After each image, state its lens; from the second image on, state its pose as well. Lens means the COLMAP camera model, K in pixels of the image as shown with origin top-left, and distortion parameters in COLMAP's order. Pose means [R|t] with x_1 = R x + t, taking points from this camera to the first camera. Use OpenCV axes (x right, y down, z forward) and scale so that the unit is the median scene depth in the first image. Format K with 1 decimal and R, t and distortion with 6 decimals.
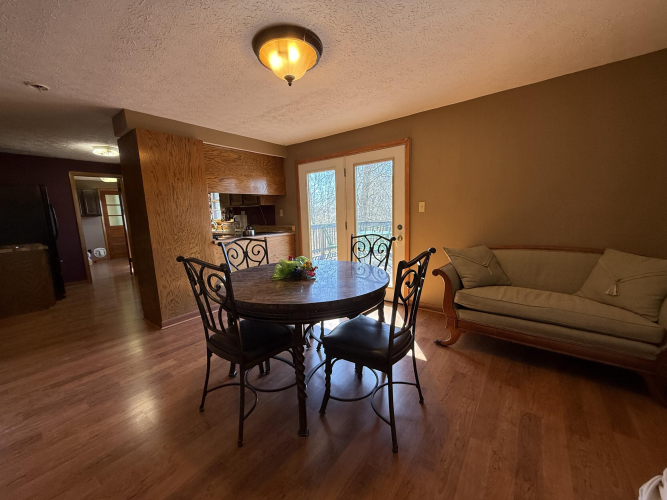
lens RADIAL K [[266.7, 0, 333.5], [0, 266.7, 250.0], [0, 0, 1]] dist [0.000174, 0.000507]
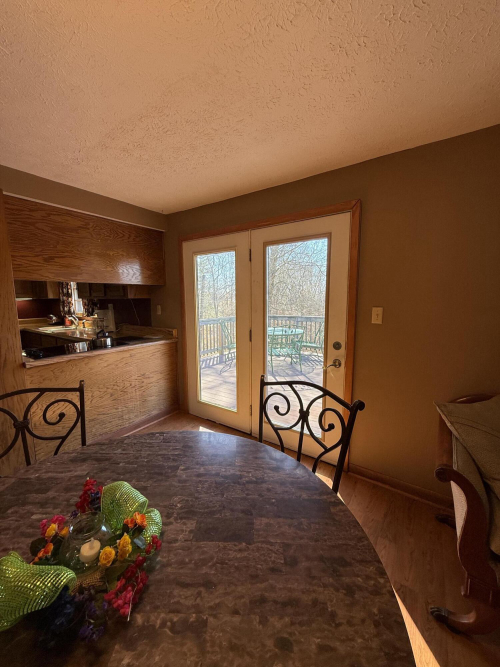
lens RADIAL K [[266.7, 0, 250.0], [0, 266.7, 333.5], [0, 0, 1]] dist [0.000174, 0.000507]
pose [[0.998477, 0.021109, 0.050968, 0.013011], [-0.020636, 0.999739, -0.009794, -0.095016], [-0.051161, 0.008728, 0.998652, 0.358527]]
